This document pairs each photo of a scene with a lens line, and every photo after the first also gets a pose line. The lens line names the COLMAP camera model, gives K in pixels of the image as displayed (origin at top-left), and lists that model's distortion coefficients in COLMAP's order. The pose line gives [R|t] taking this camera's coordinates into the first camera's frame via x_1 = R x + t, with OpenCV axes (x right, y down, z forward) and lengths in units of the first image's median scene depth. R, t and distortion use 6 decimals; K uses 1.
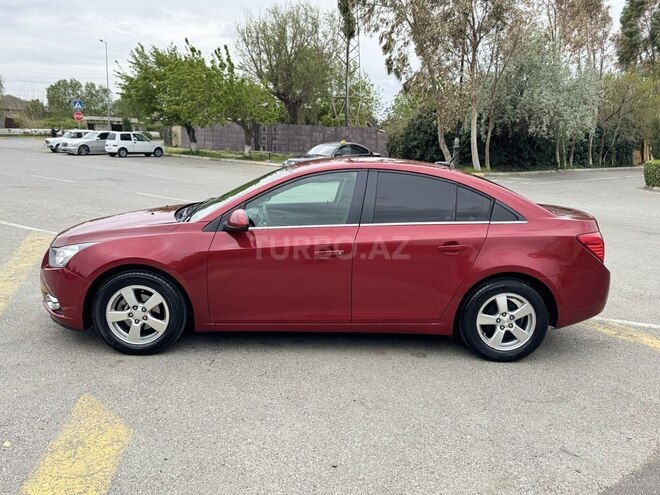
lens RADIAL K [[593.7, 0, 331.4], [0, 593.7, 248.3], [0, 0, 1]] dist [0.153897, -0.296738]
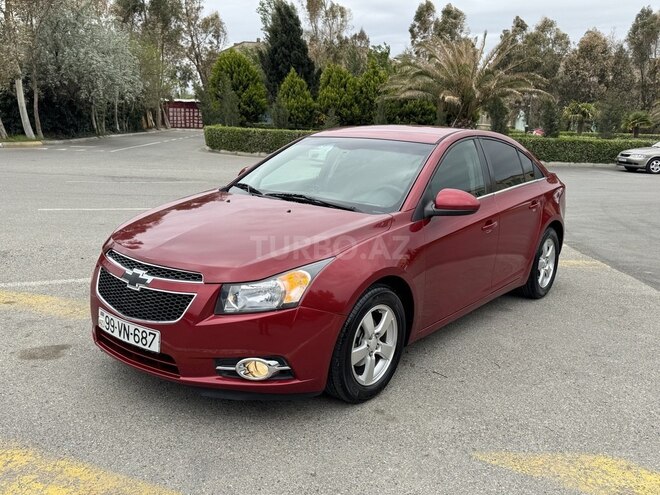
lens RADIAL K [[593.7, 0, 331.4], [0, 593.7, 248.3], [0, 0, 1]] dist [0.153897, -0.296738]
pose [[0.639290, -0.168341, 0.750313, -0.163947], [0.126381, 0.985476, 0.113422, -0.017890], [-0.758509, 0.022315, 0.651280, 0.103211]]
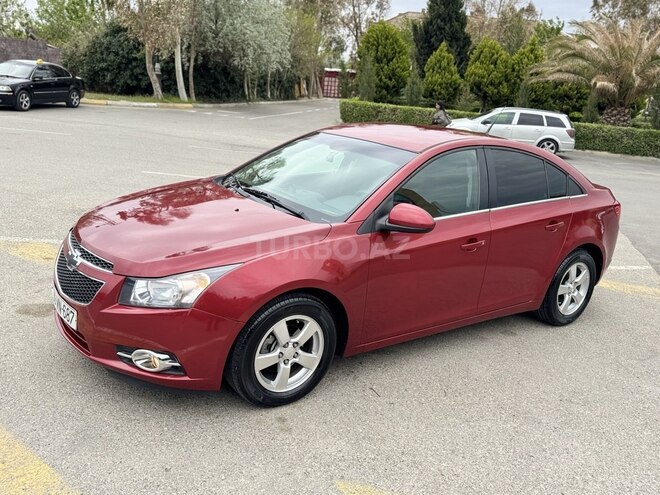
lens RADIAL K [[593.7, 0, 331.4], [0, 593.7, 248.3], [0, 0, 1]] dist [0.153897, -0.296738]
pose [[0.820495, -0.110673, 0.560838, -0.125381], [0.039215, 0.989666, 0.137924, -0.021765], [-0.570306, -0.091173, 0.816357, 0.070282]]
